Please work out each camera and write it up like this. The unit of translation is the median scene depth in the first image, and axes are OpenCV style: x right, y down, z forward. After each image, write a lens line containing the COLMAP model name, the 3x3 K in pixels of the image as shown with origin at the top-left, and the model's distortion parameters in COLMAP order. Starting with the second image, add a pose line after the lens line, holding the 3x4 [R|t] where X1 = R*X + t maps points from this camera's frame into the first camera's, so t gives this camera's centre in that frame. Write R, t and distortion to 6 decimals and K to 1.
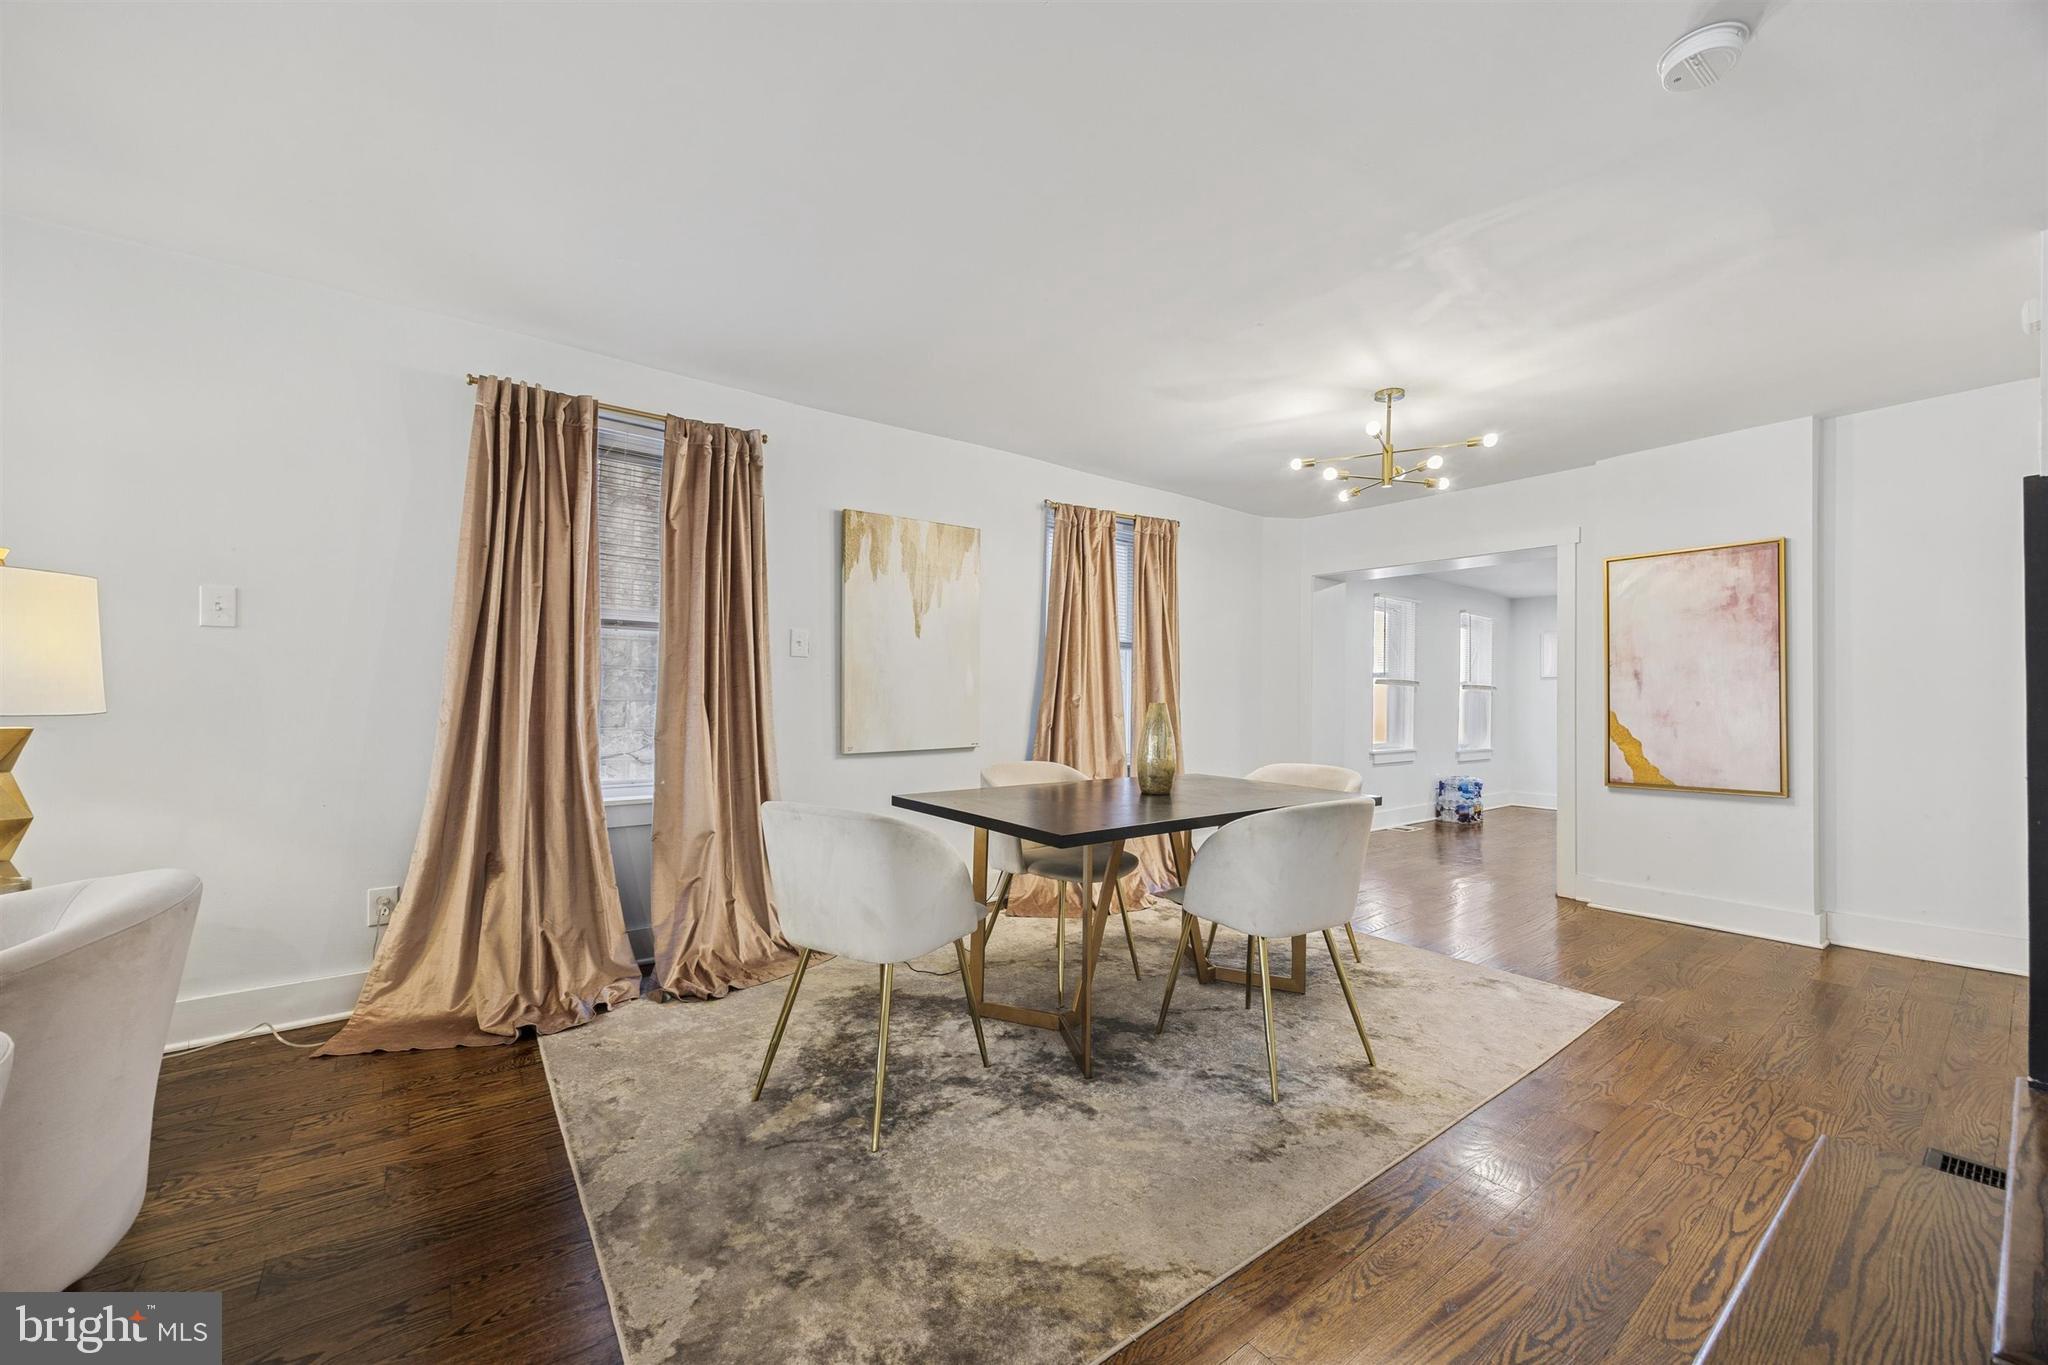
lens RADIAL K [[792.9, 0, 1027.9], [0, 792.9, 695.4], [0, 0, 1]] dist [-0.001752, 0.000581]
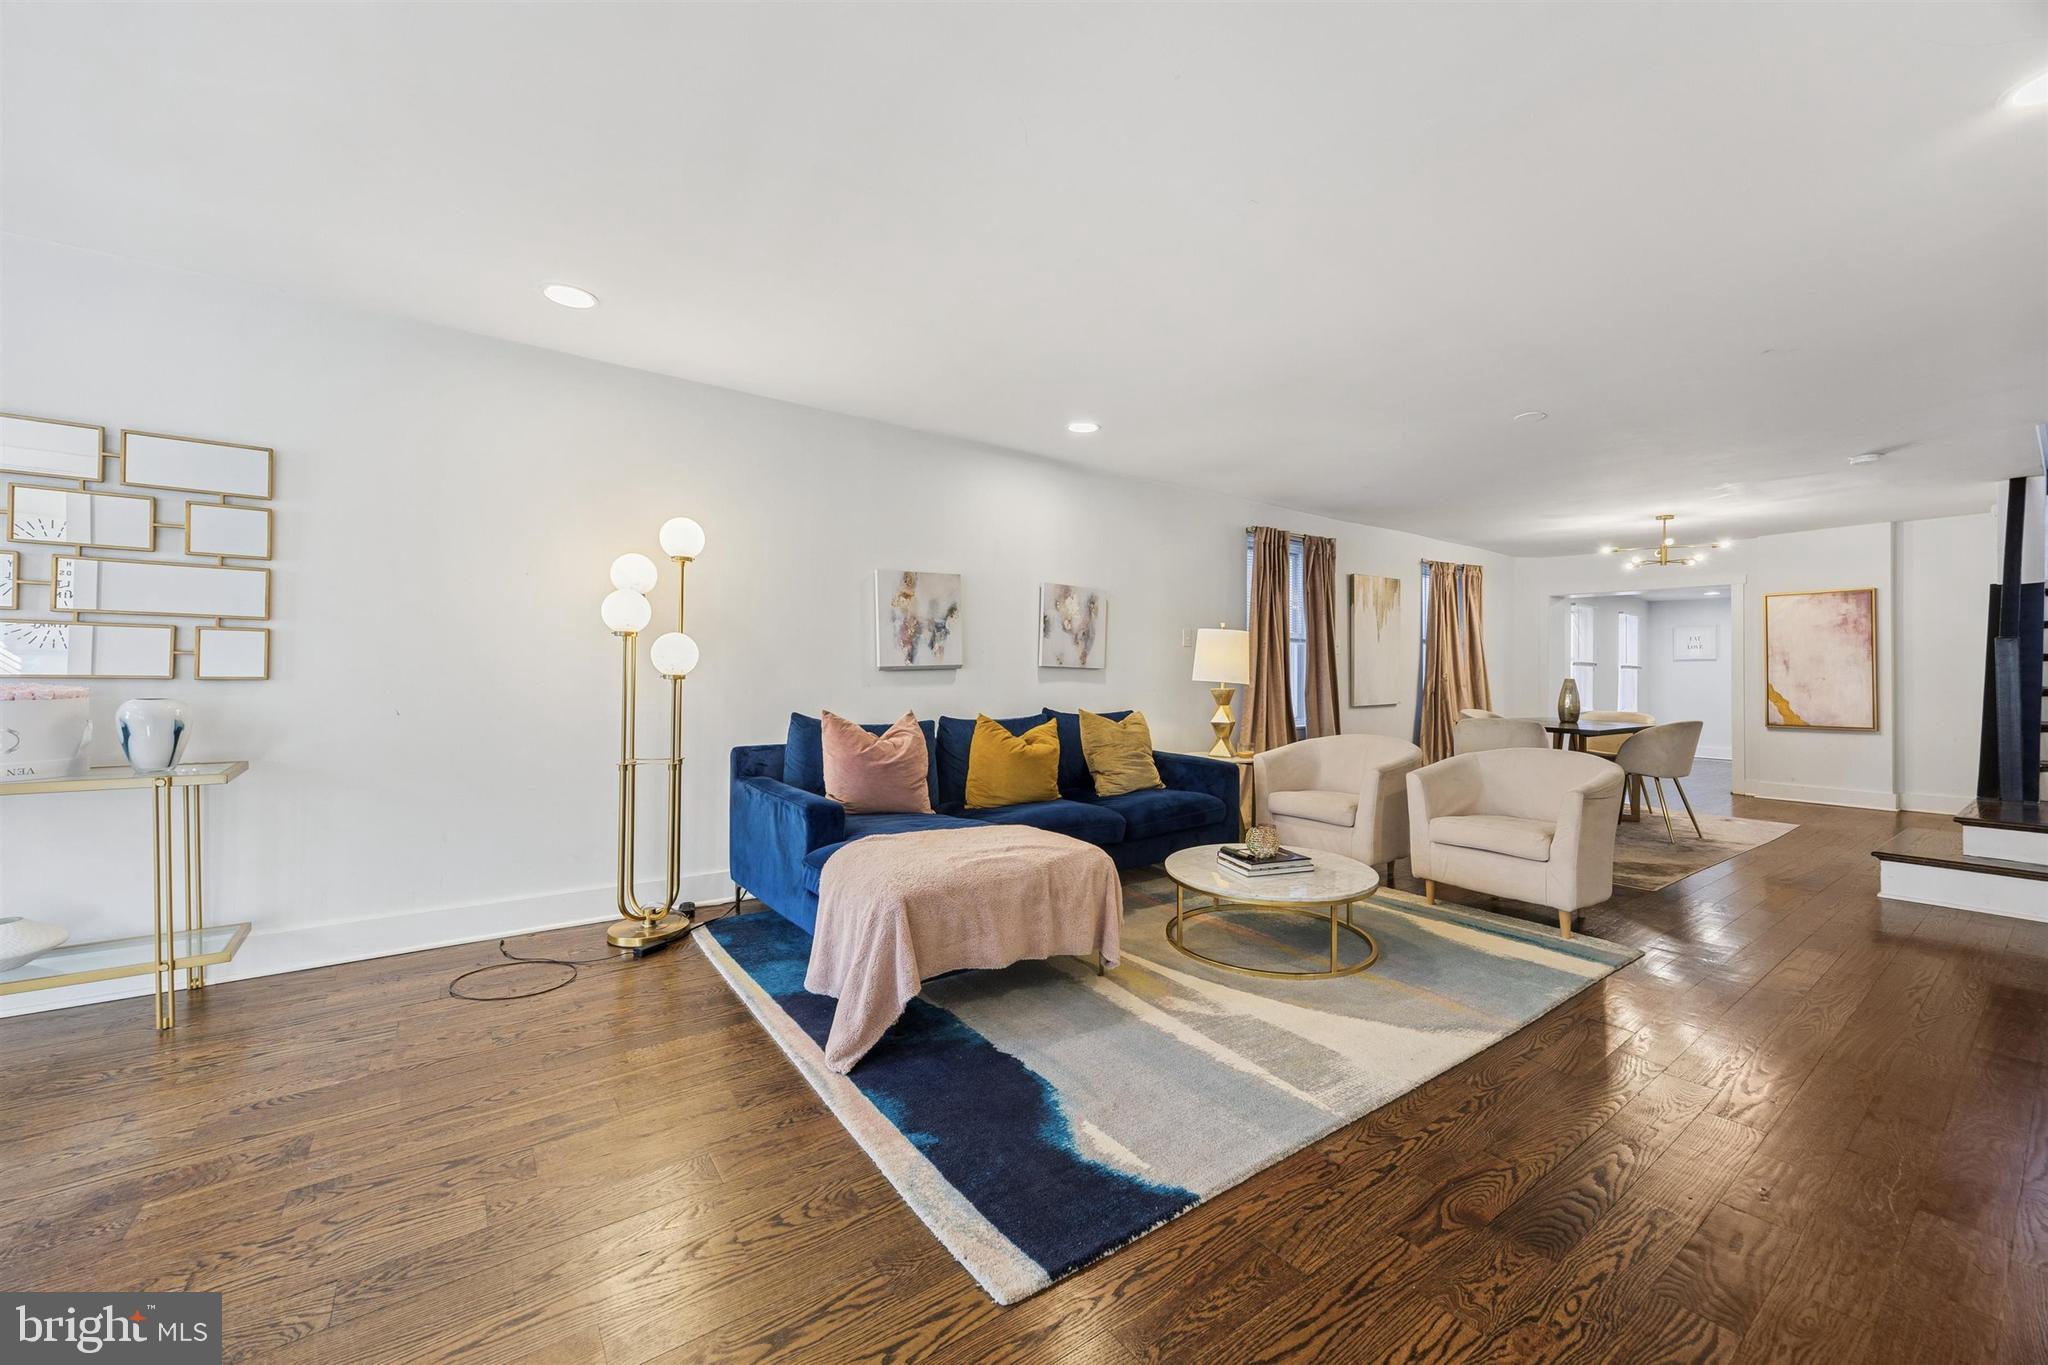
lens RADIAL K [[782.6, 0, 1033.6], [0, 782.6, 667.7], [0, 0, 1]] dist [-0.002073, 0.000044]
pose [[0.999517, 0.000152, -0.031082, -1.284568], [-0.000179, 1.000000, -0.000887, -0.020434], [0.031082, 0.000892, 0.999516, -1.190170]]
